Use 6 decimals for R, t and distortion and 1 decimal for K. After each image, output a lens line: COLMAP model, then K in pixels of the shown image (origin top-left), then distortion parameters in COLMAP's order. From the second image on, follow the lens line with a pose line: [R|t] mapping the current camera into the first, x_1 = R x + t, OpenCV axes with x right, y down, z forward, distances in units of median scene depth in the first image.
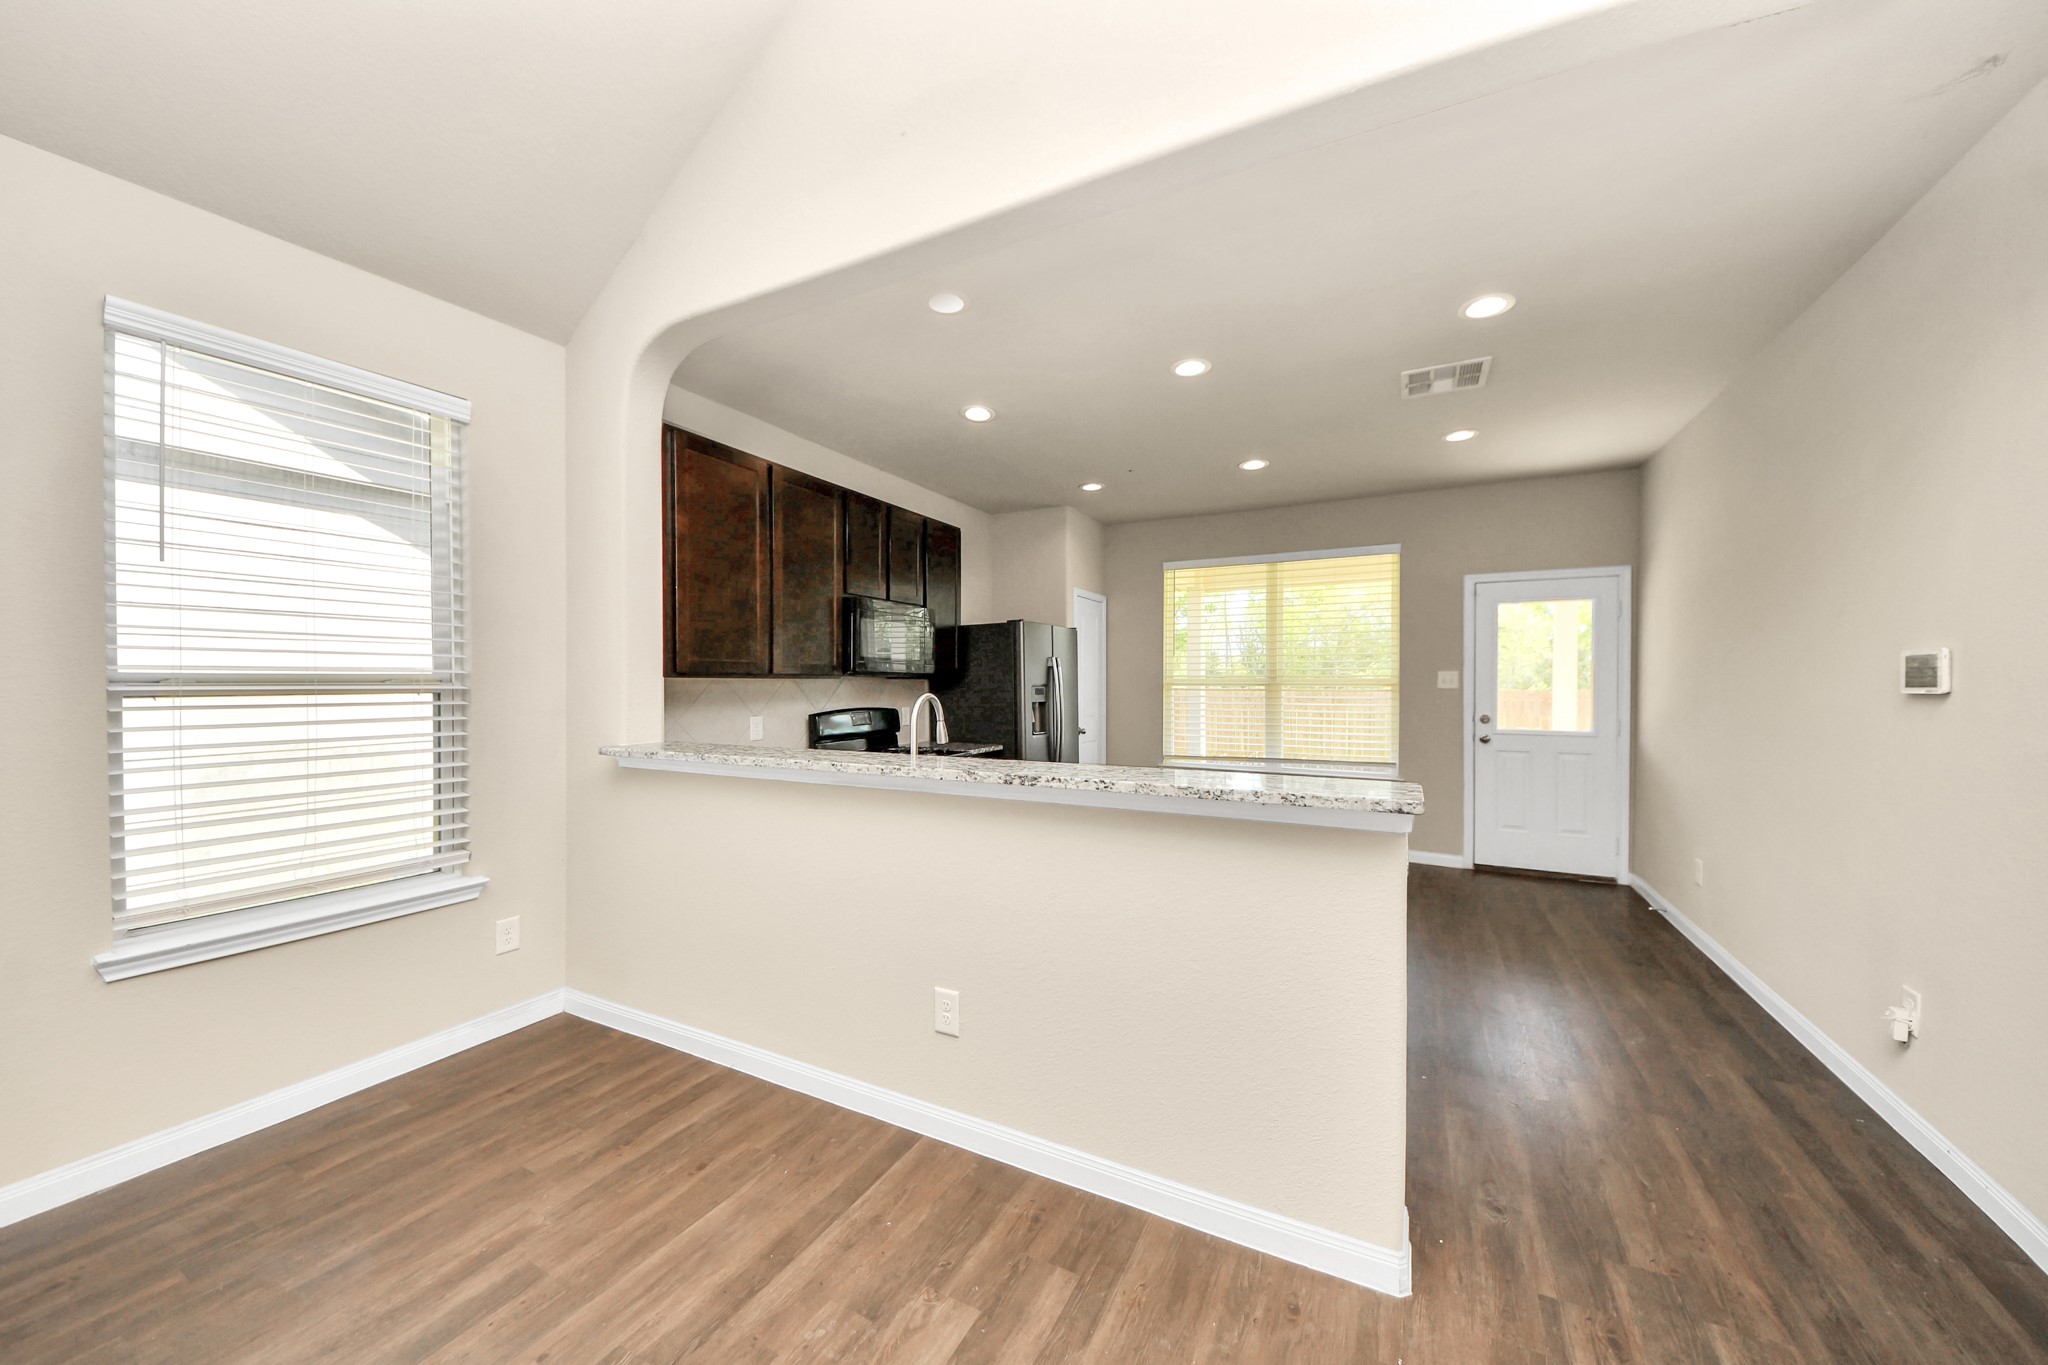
lens RADIAL K [[752.6, 0, 967.4], [0, 752.6, 683.5], [0, 0, 1]] dist [0.009230, -0.000299]
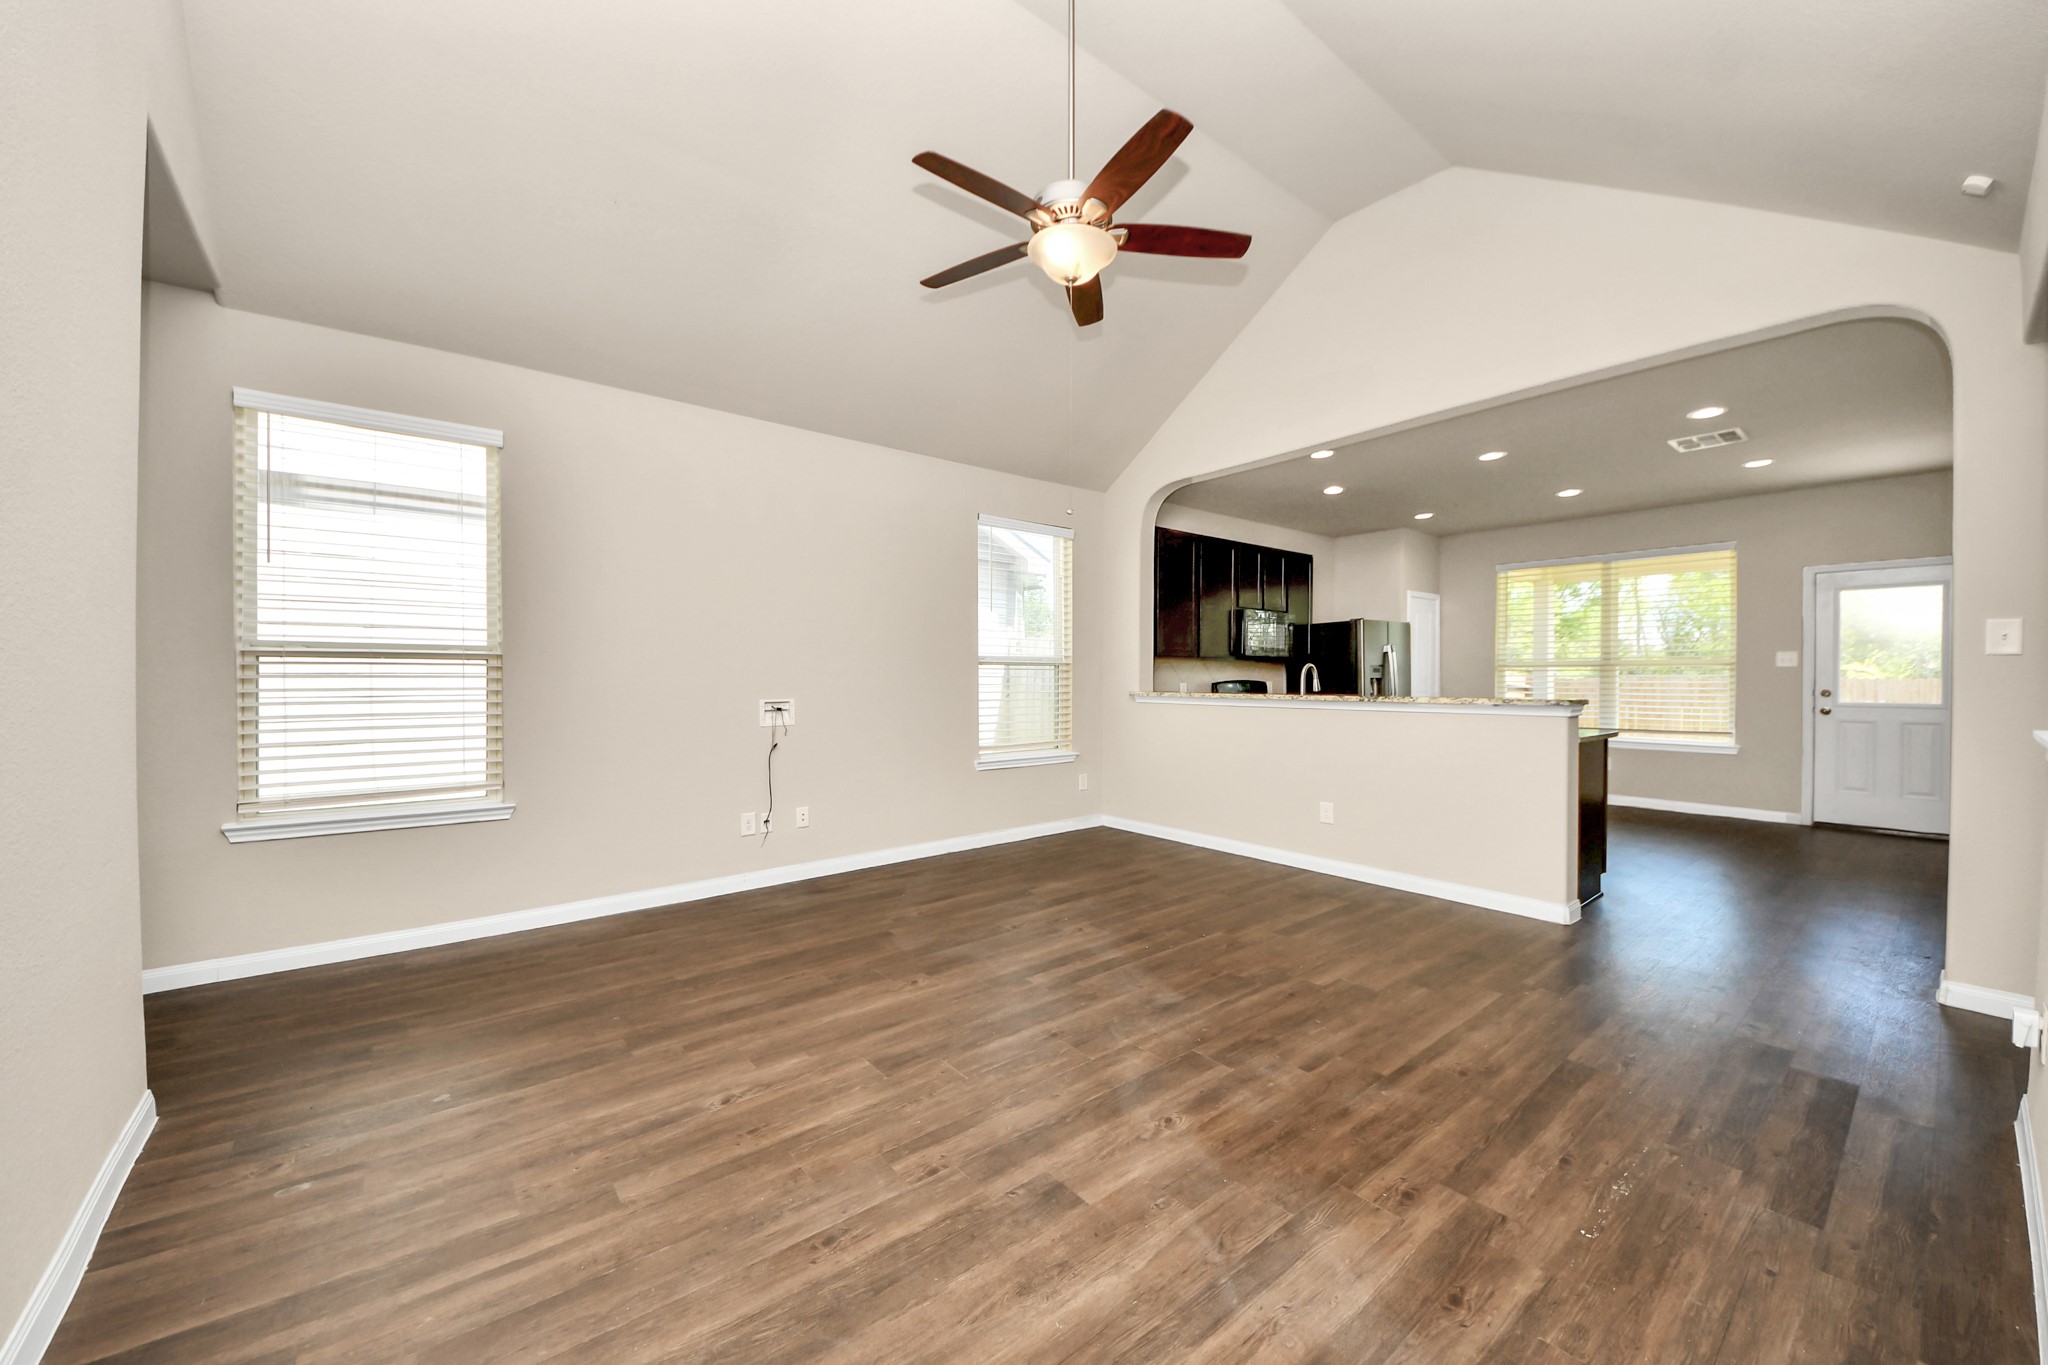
lens RADIAL K [[752.6, 0, 967.4], [0, 752.6, 683.5], [0, 0, 1]] dist [0.009230, -0.000299]
pose [[0.920510, 0.001967, -0.390714, -0.052450], [-0.000612, 0.999993, 0.003593, 0.029306], [0.390719, -0.003068, 0.920505, -0.548277]]
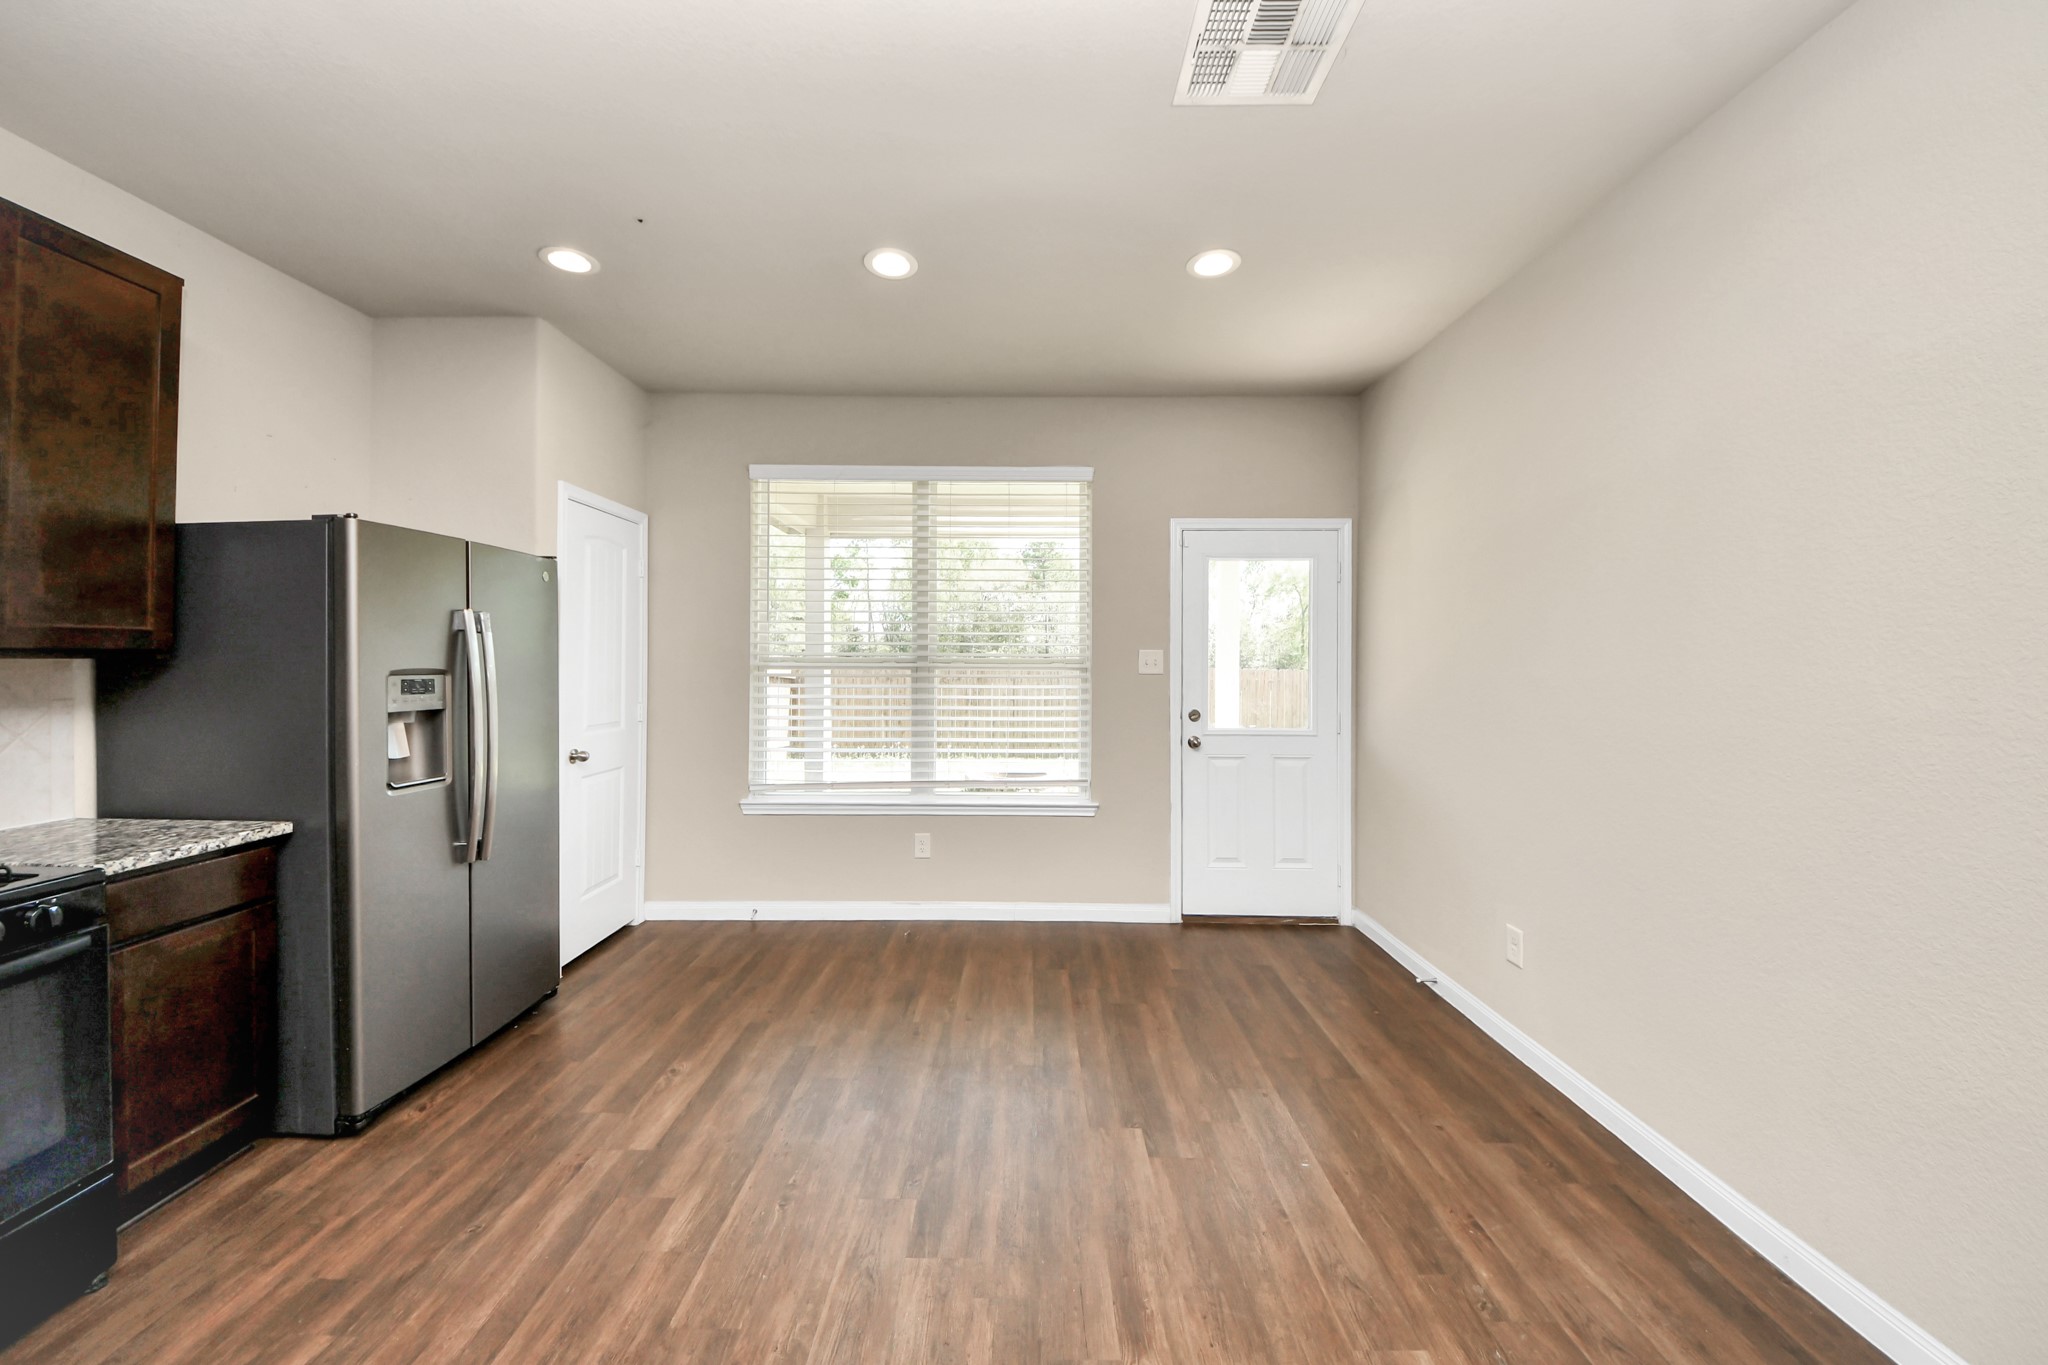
lens RADIAL K [[747.9, 0, 1059.2], [0, 747.9, 663.8], [0, 0, 1]] dist [0.000263, -0.000066]
pose [[0.839987, -0.001882, 0.542603, 0.179992], [0.000070, 0.999994, 0.003361, -0.005133], [-0.542606, -0.002785, 0.839983, 0.460252]]
